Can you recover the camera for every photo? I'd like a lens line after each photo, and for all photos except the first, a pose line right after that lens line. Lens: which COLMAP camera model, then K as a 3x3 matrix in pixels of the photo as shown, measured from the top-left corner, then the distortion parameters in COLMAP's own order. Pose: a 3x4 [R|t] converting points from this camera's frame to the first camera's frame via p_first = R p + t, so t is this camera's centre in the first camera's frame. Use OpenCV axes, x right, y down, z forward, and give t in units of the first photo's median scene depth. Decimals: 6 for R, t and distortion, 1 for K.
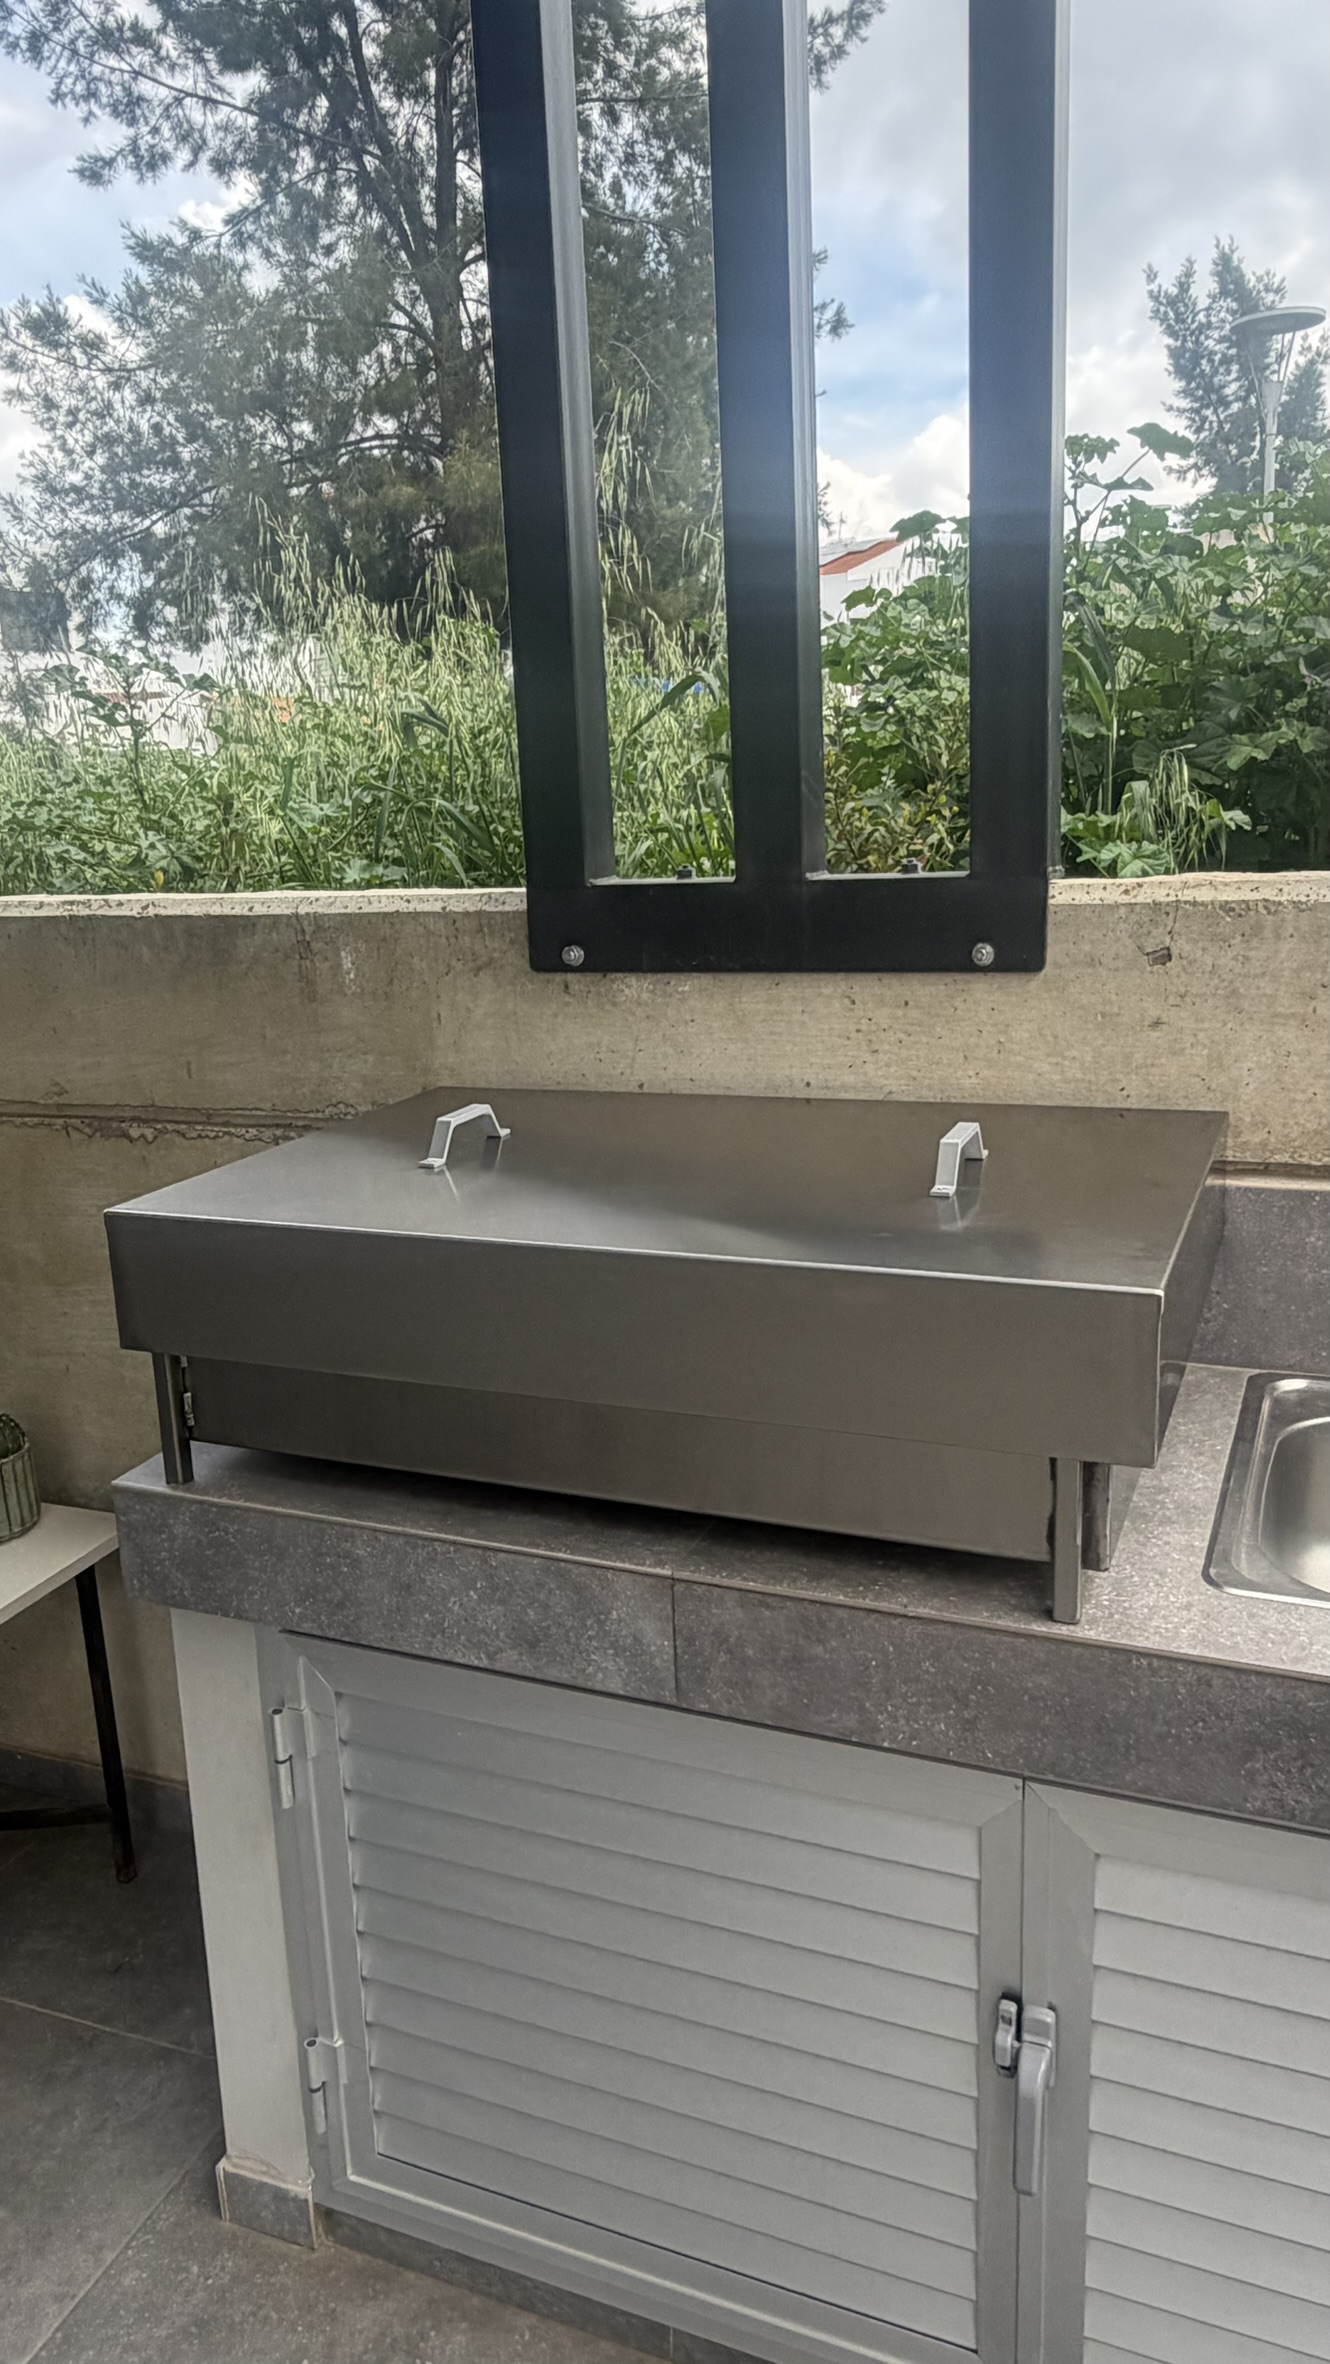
lens RADIAL K [[1652.8, 0, 663.0], [0, 1652.8, 1178.2], [0, 0, 1]] dist [0.000087, -0.001357]
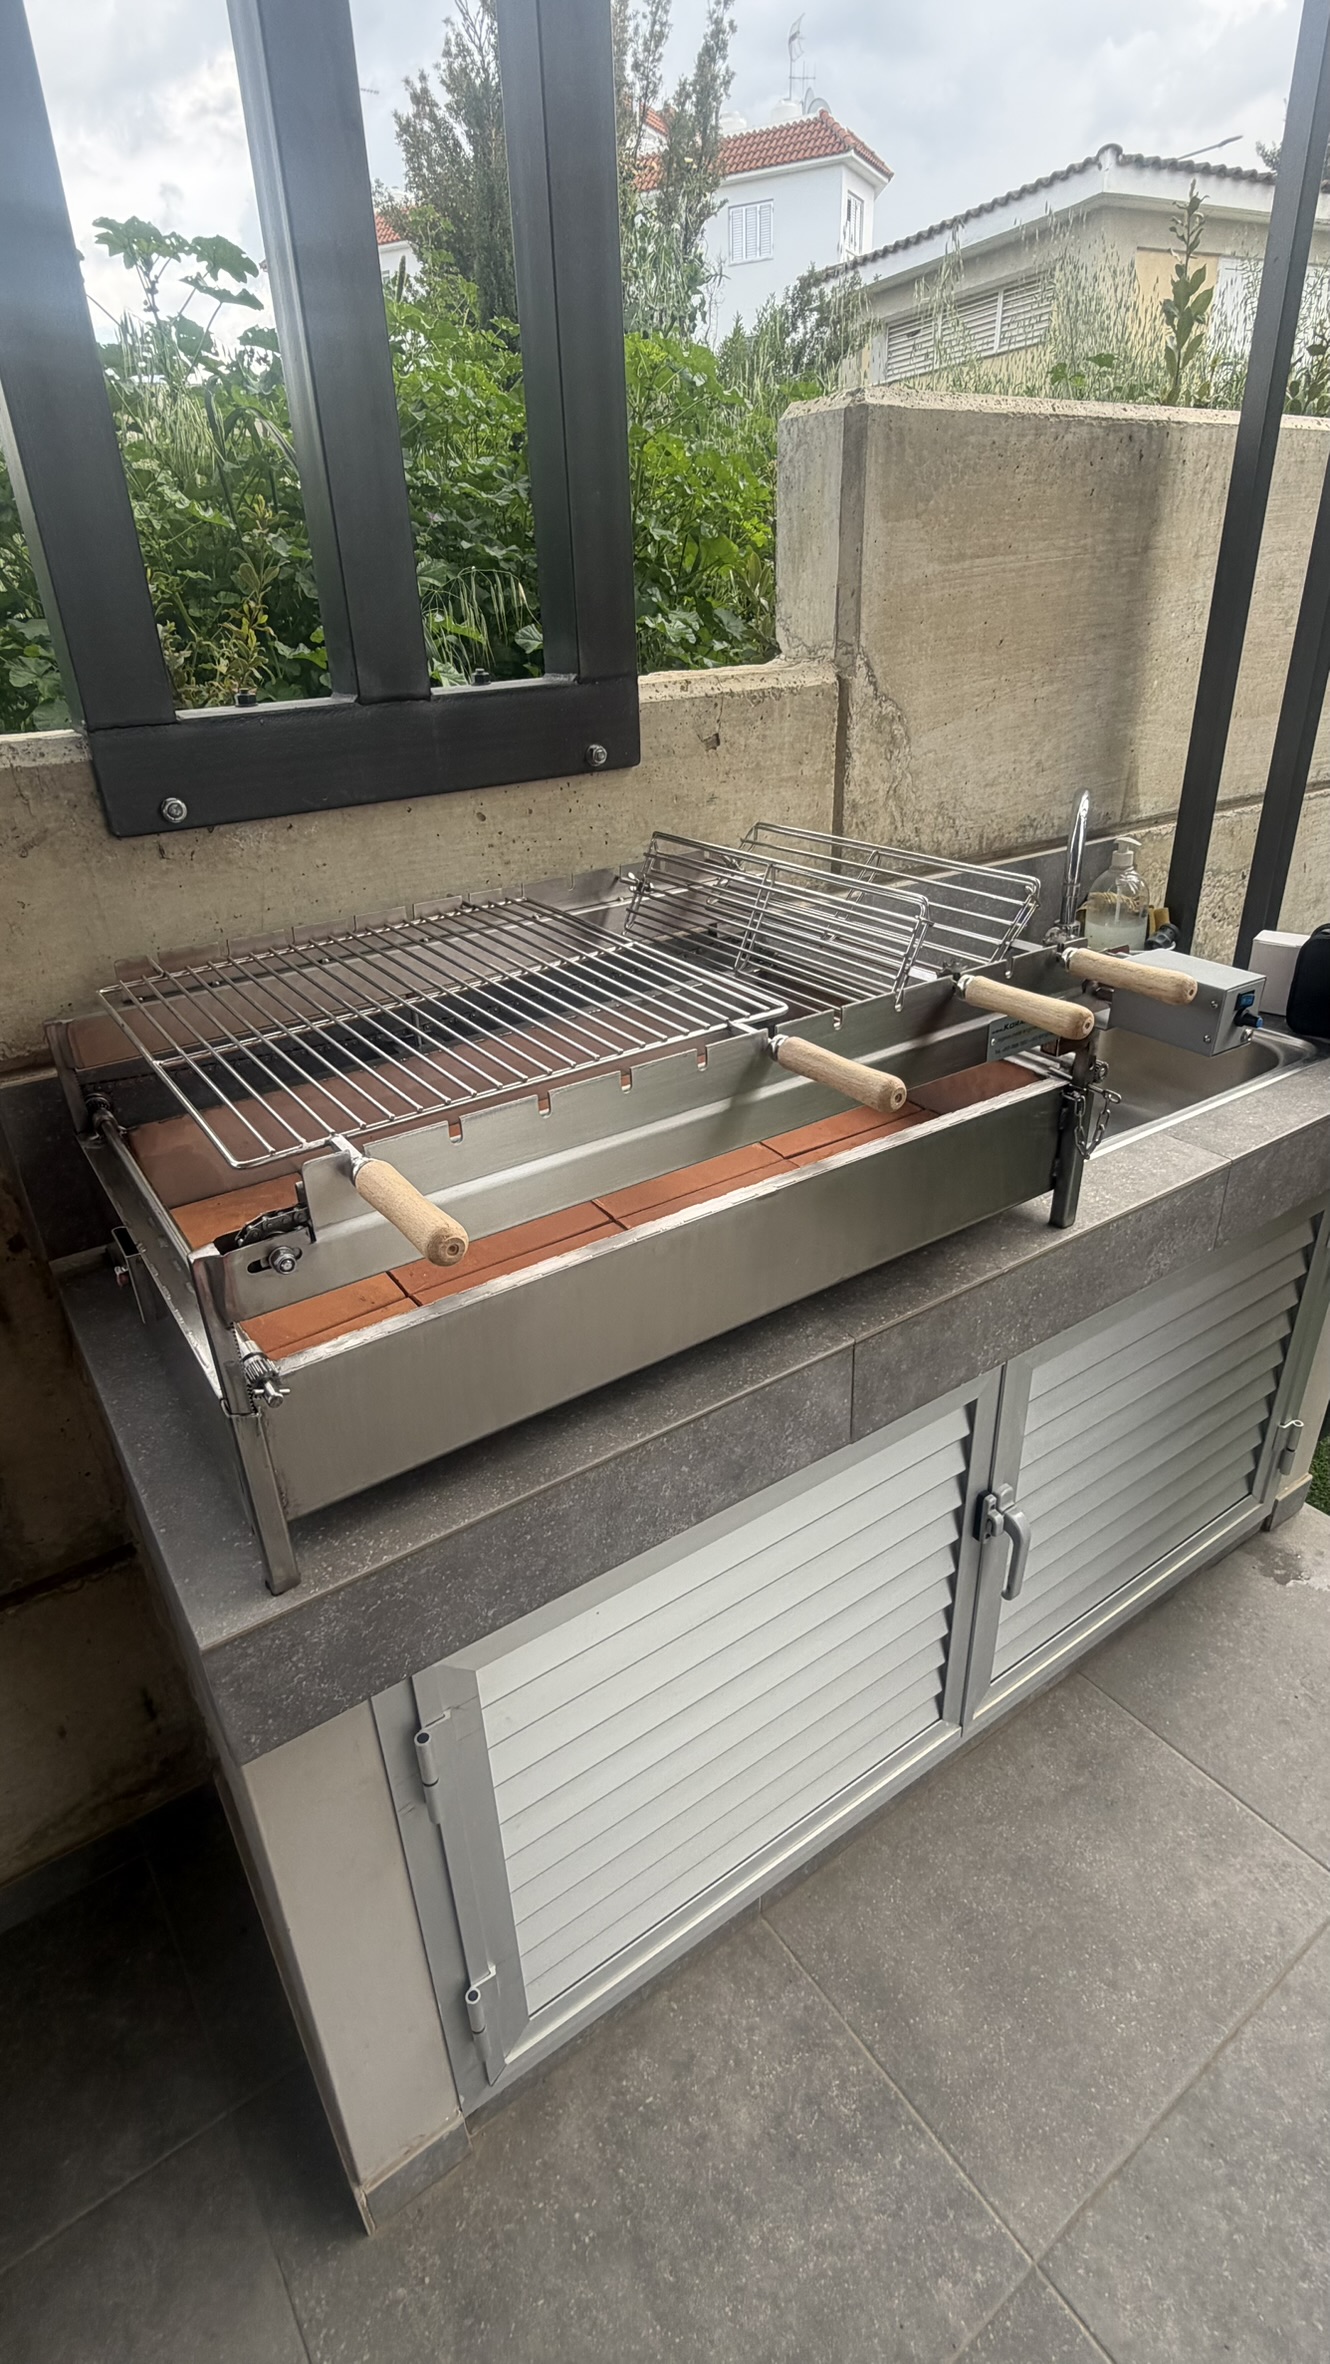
lens RADIAL K [[1145.7, 0, 662.0], [0, 1145.7, 1176.0], [0, 0, 1]] dist [-0.000220, -0.000756]
pose [[0.545021, -0.367006, 0.753830, -0.461115], [0.208568, 0.930189, 0.302072, -0.093897], [-0.812066, -0.007411, 0.583518, 0.501457]]
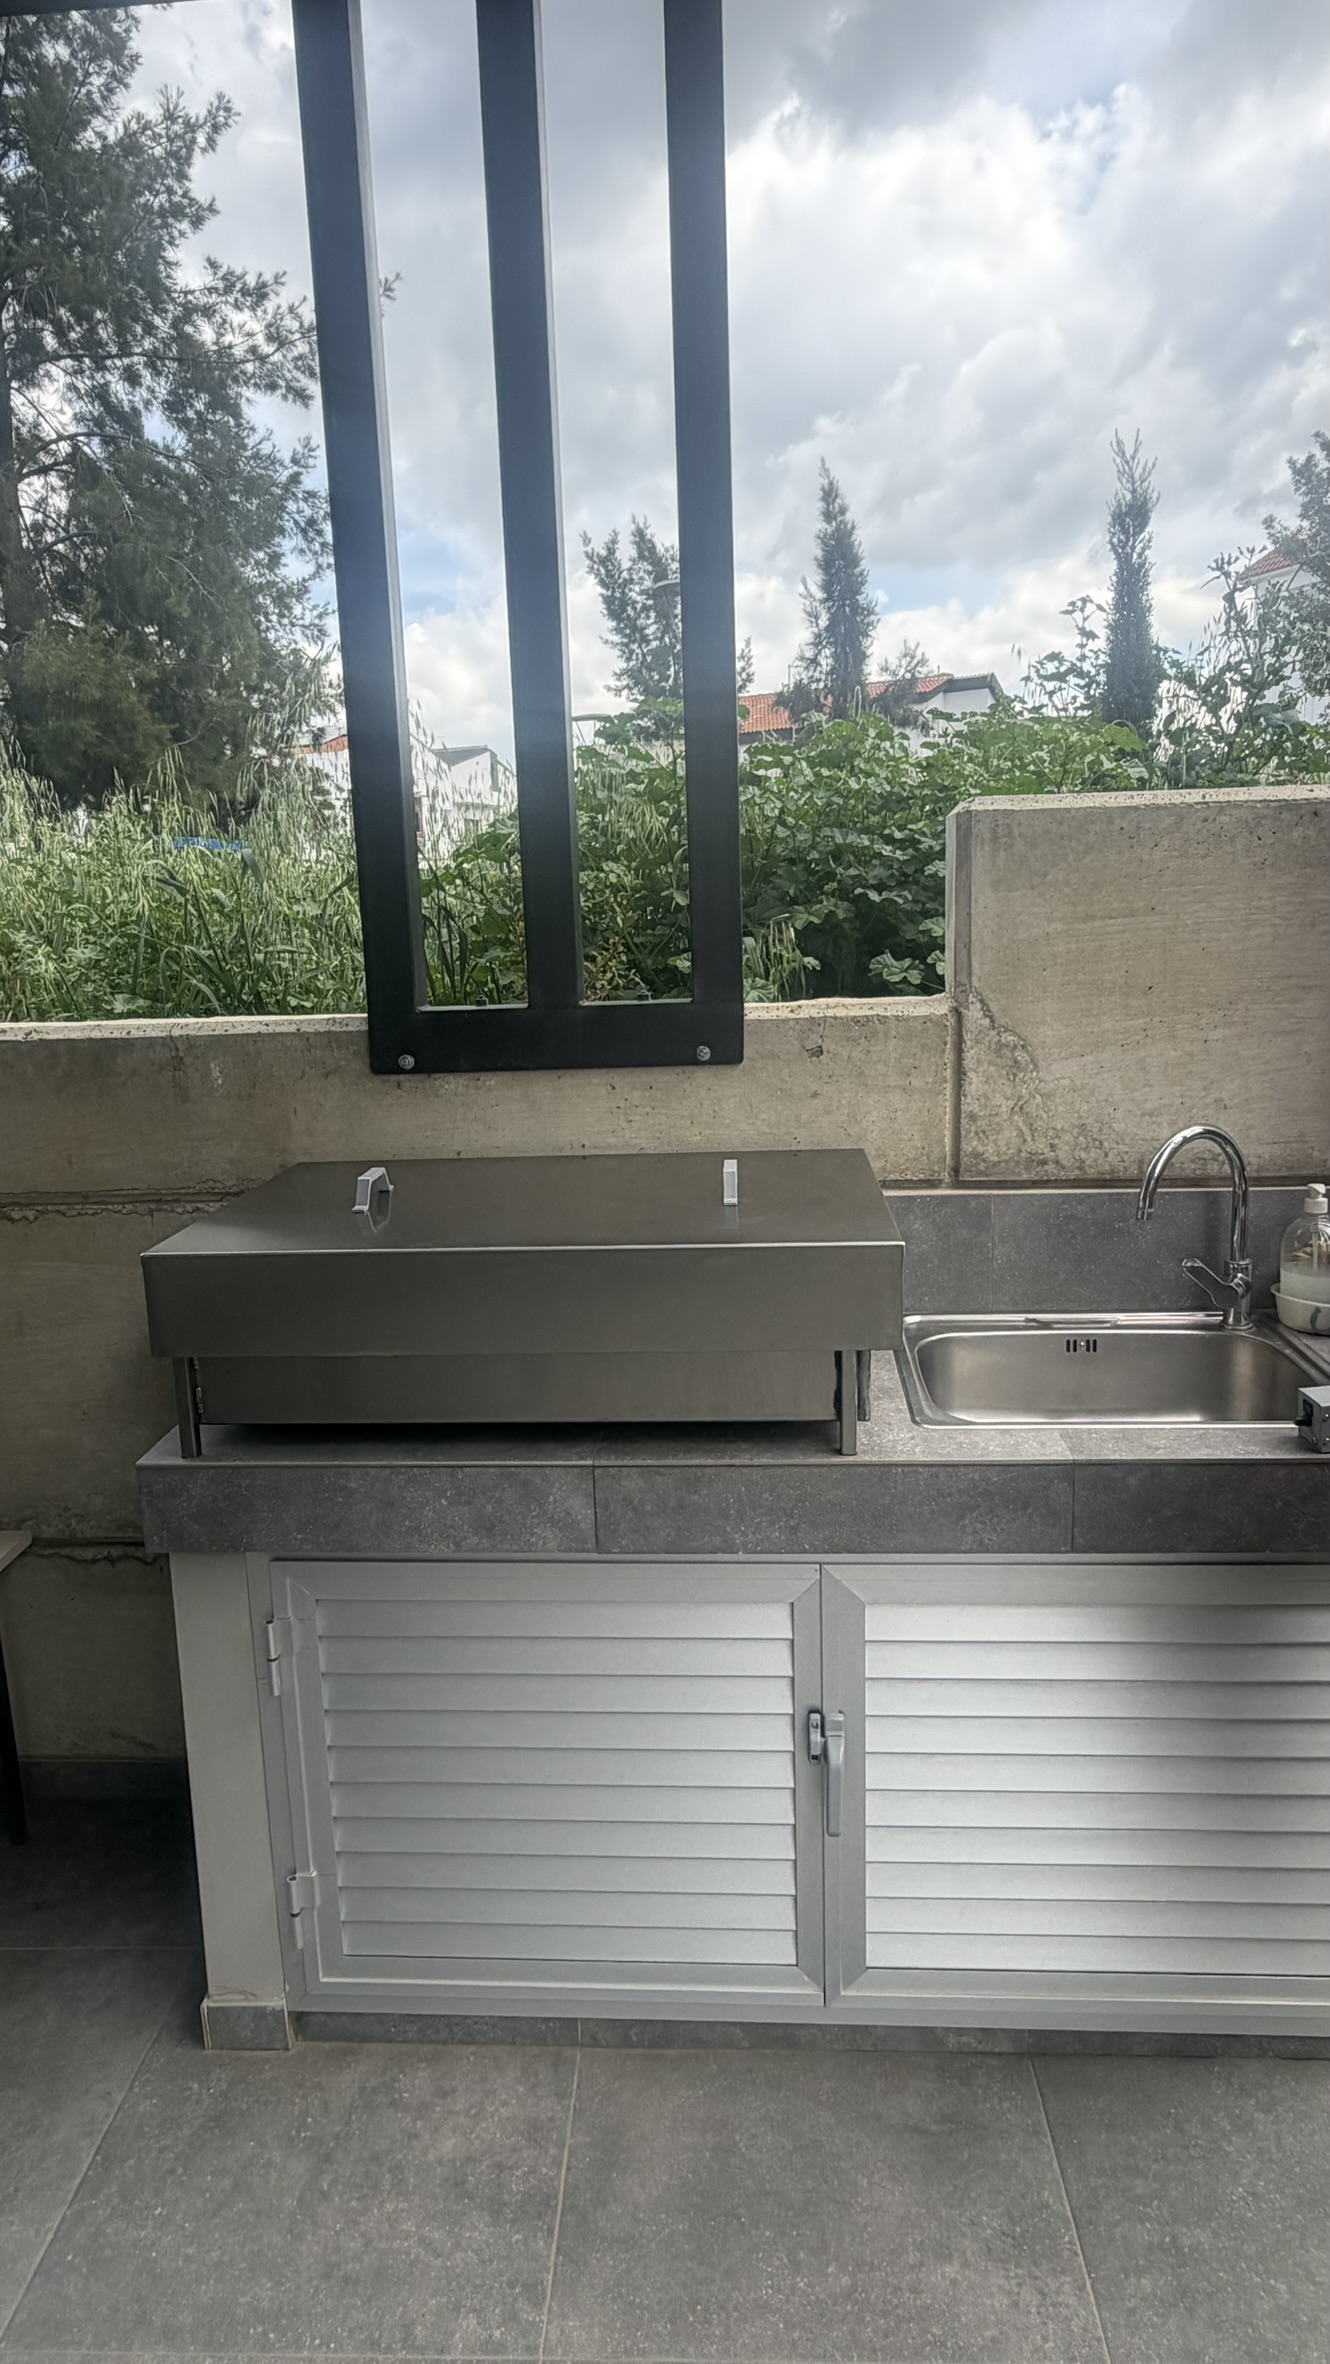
lens RADIAL K [[1393.0, 0, 669.5], [0, 1393.0, 1176.7], [0, 0, 1]] dist [-0.001881, 0.000929]
pose [[0.944160, -0.050744, 0.325556, -0.251074], [0.068950, 0.996622, -0.044623, 0.031033], [-0.322191, 0.064579, 0.944469, -0.181947]]
